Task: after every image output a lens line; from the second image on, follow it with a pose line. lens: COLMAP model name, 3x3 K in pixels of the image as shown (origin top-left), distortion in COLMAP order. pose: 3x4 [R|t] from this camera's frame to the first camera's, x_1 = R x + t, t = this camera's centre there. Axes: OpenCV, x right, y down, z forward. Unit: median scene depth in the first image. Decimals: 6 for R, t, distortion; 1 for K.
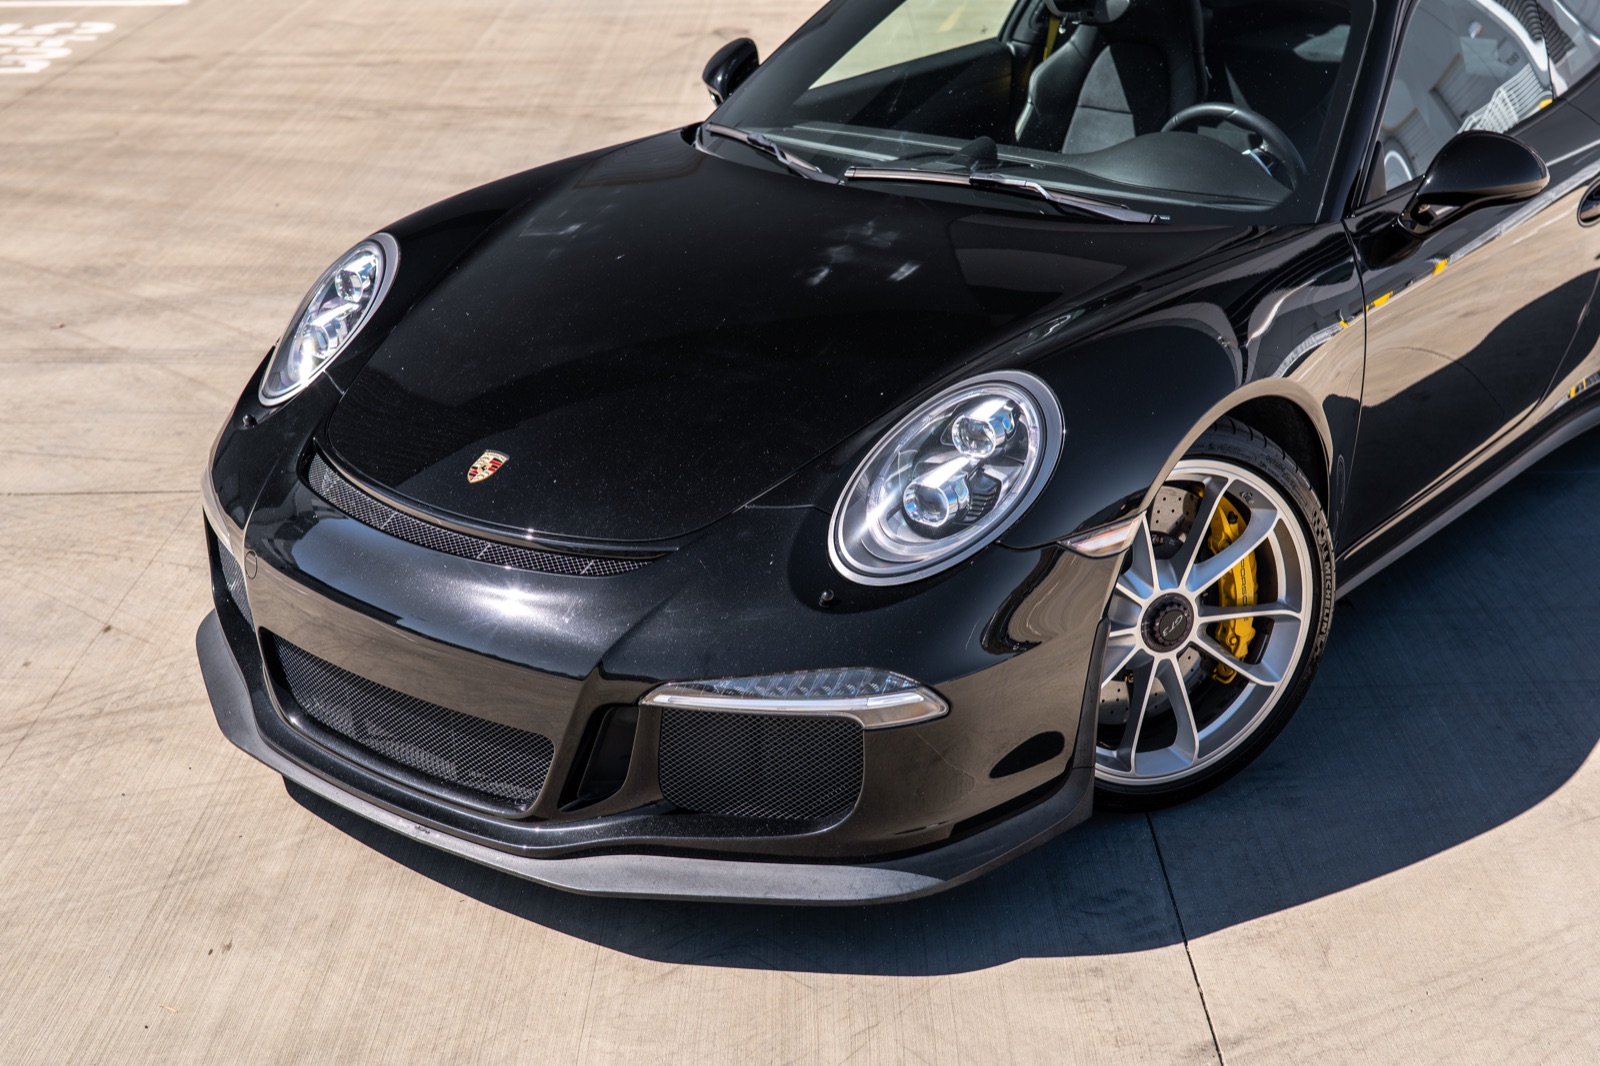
lens RADIAL K [[2263.4, 0, 805.8], [0, 2263.4, 541.3], [0, 0, 1]] dist [0.006817, 0.000000]
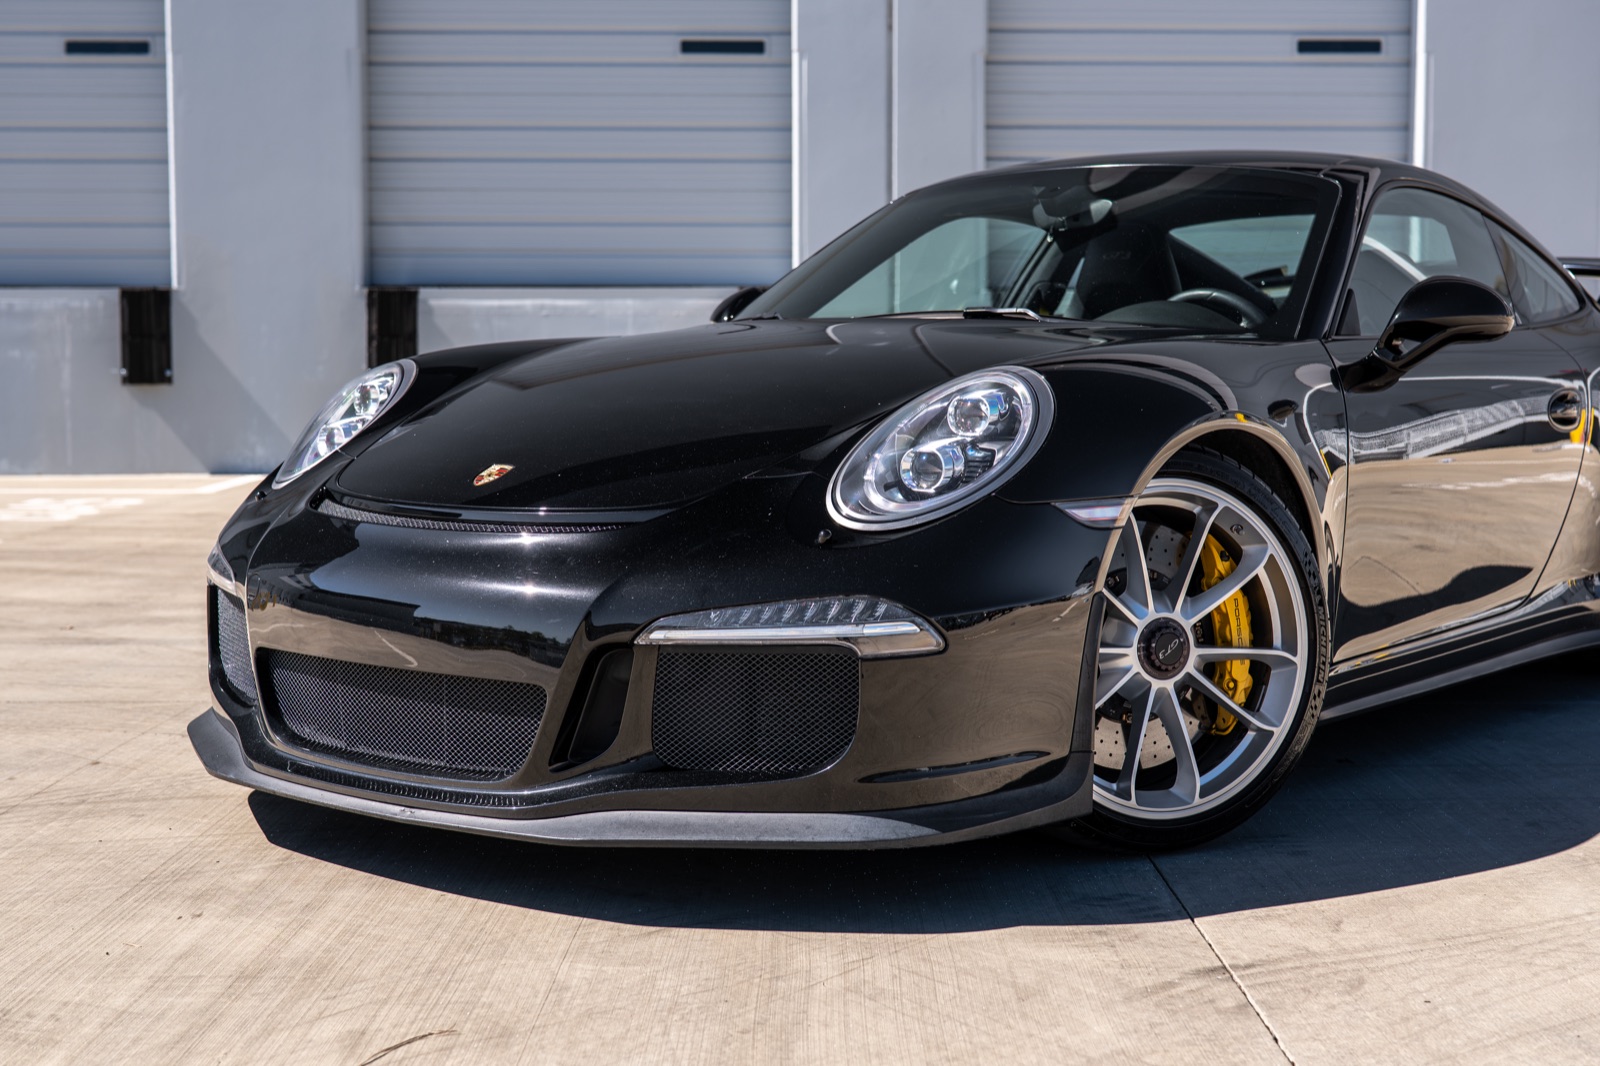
lens RADIAL K [[2263.4, 0, 803.0], [0, 2263.4, 527.6], [0, 0, 1]] dist [0.006817, 0.000000]
pose [[0.999895, 0.014299, -0.002138, 0.001760], [-0.014288, 0.954751, -0.297062, 0.285046], [-0.002207, 0.297061, 0.954856, 0.028633]]
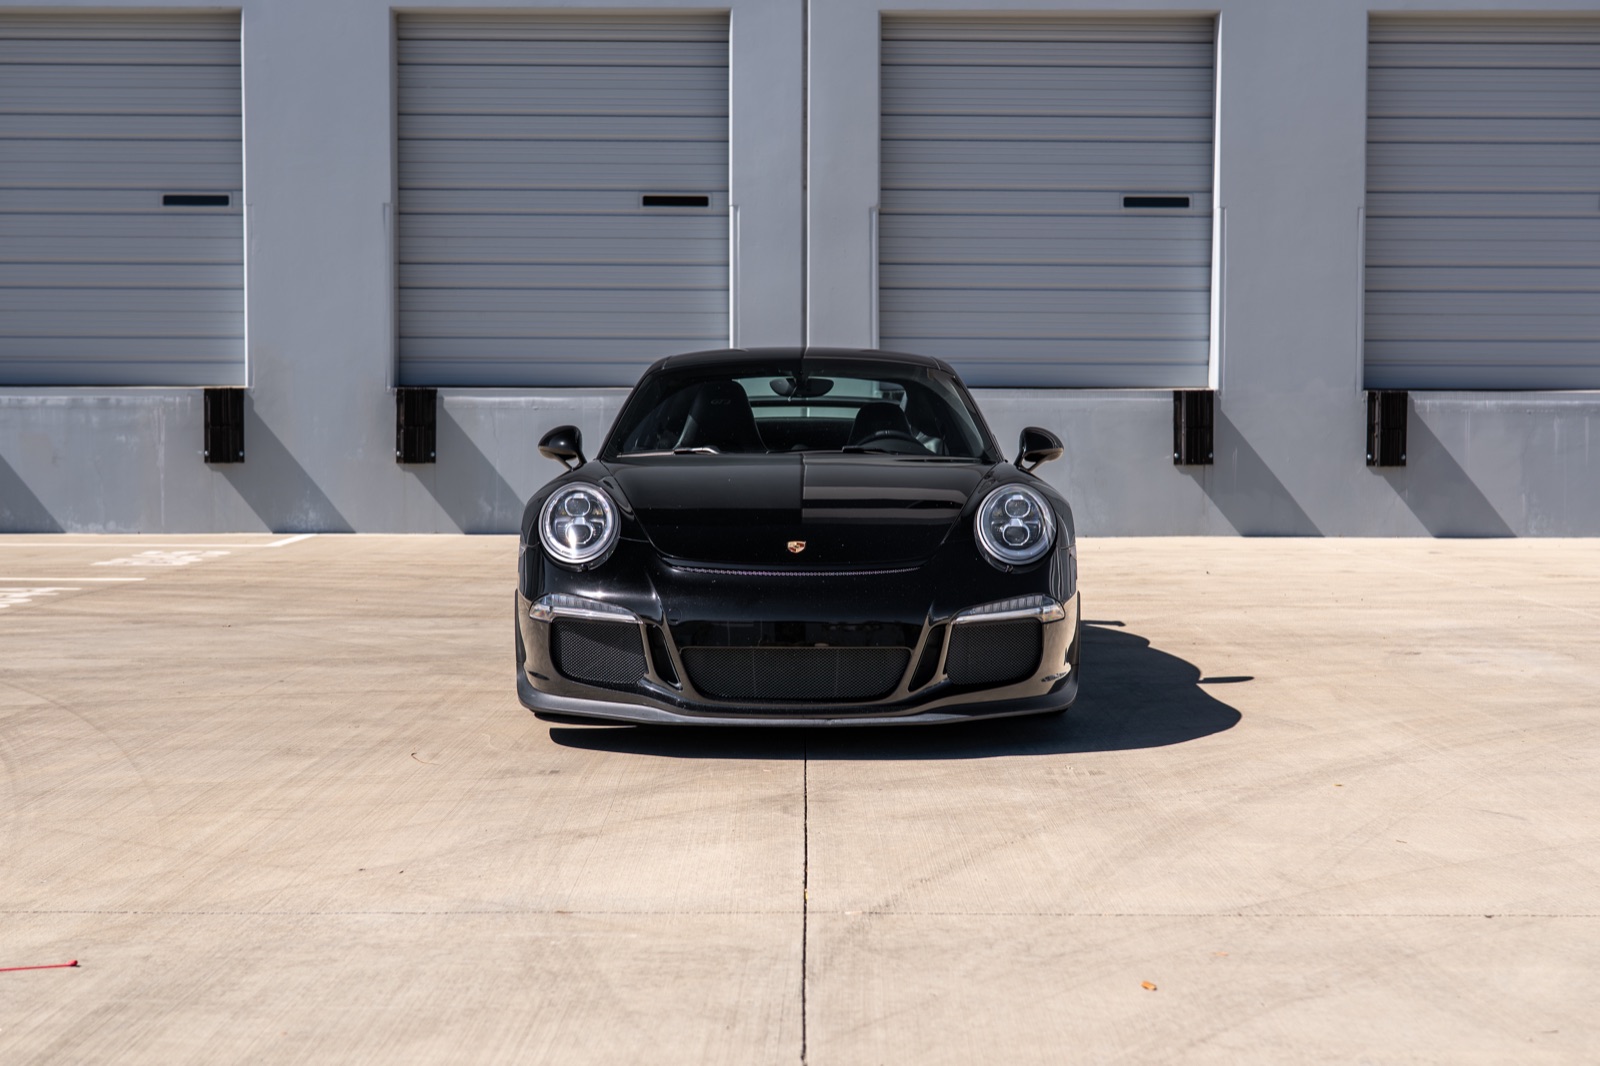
lens RADIAL K [[2263.4, 0, 792.7], [0, 2263.4, 529.2], [0, 0, 1]] dist [0.006817, 0.000000]
pose [[0.999821, 0.017040, -0.008198, 0.157868], [-0.018776, 0.946158, -0.323159, 0.640248], [0.002250, 0.323256, 0.946309, -1.004808]]
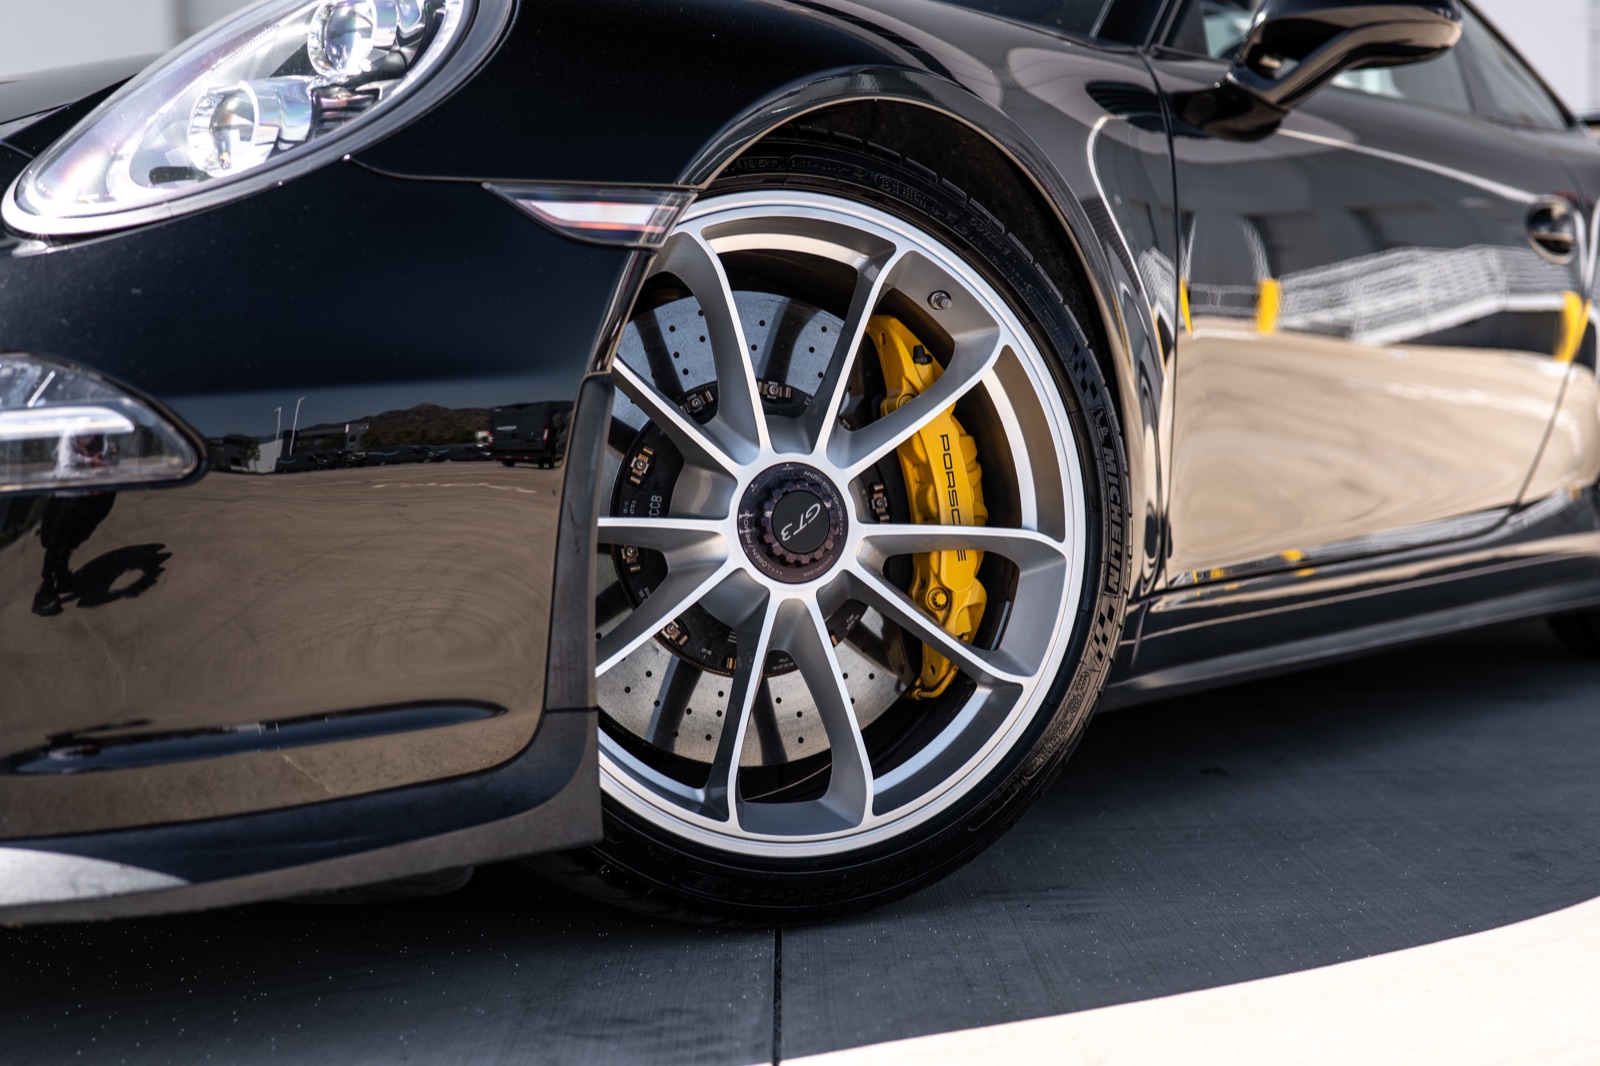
lens RADIAL K [[2263.4, 0, 802.2], [0, 2263.4, 534.2], [0, 0, 1]] dist [0.006817, 0.000000]
pose [[0.999934, -0.011342, 0.002085, 0.160972], [0.011379, 0.941033, -0.338124, 0.212249], [0.001873, 0.338125, 0.941099, 0.518687]]
